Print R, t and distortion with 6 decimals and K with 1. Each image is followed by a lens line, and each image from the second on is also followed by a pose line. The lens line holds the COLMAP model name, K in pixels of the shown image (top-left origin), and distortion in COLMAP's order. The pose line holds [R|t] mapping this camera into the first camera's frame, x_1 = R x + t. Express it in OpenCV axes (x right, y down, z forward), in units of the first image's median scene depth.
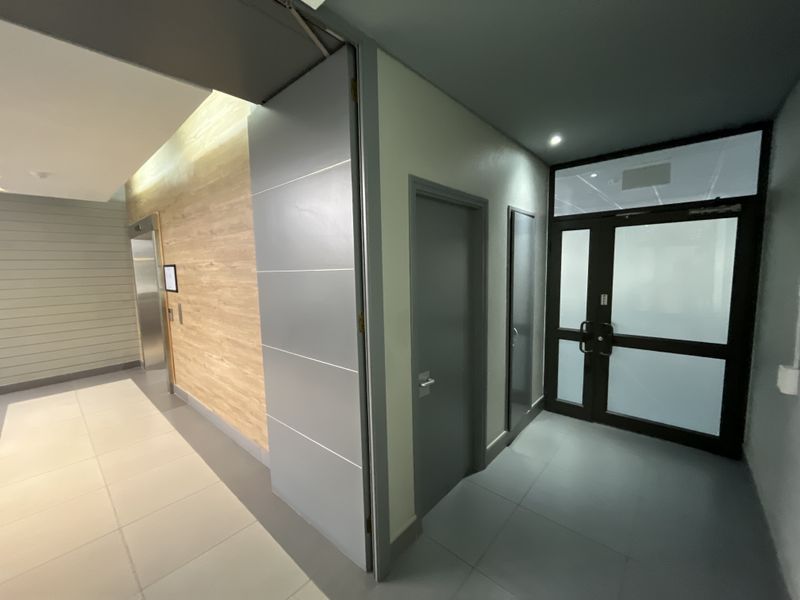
lens RADIAL K [[323.3, 0, 400.0], [0, 323.3, 300.0], [0, 0, 1]] dist [0.000910, 0.000110]
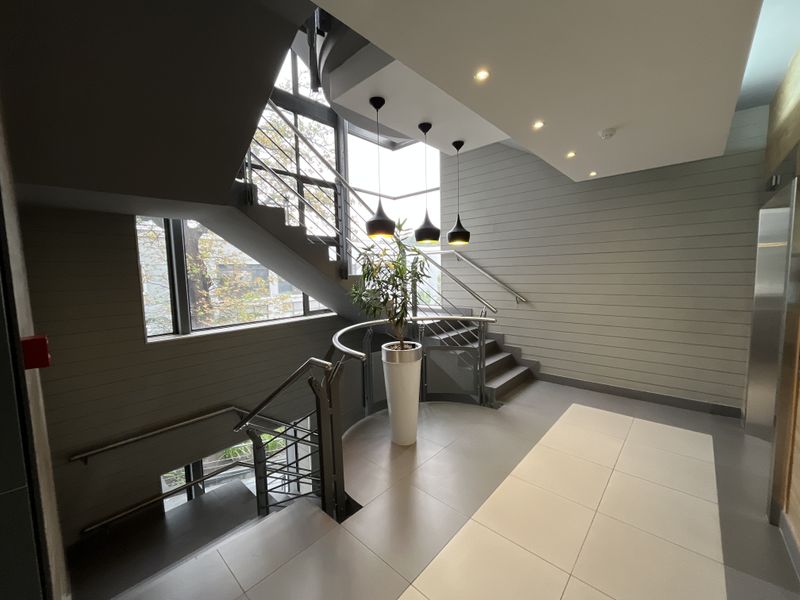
lens RADIAL K [[323.3, 0, 400.0], [0, 323.3, 300.0], [0, 0, 1]] dist [0.000910, 0.000110]
pose [[-0.022587, 0.113498, -0.993282, -0.221880], [-0.084949, 0.989724, 0.115023, -0.040495], [0.996129, 0.086976, -0.012713, 0.384016]]
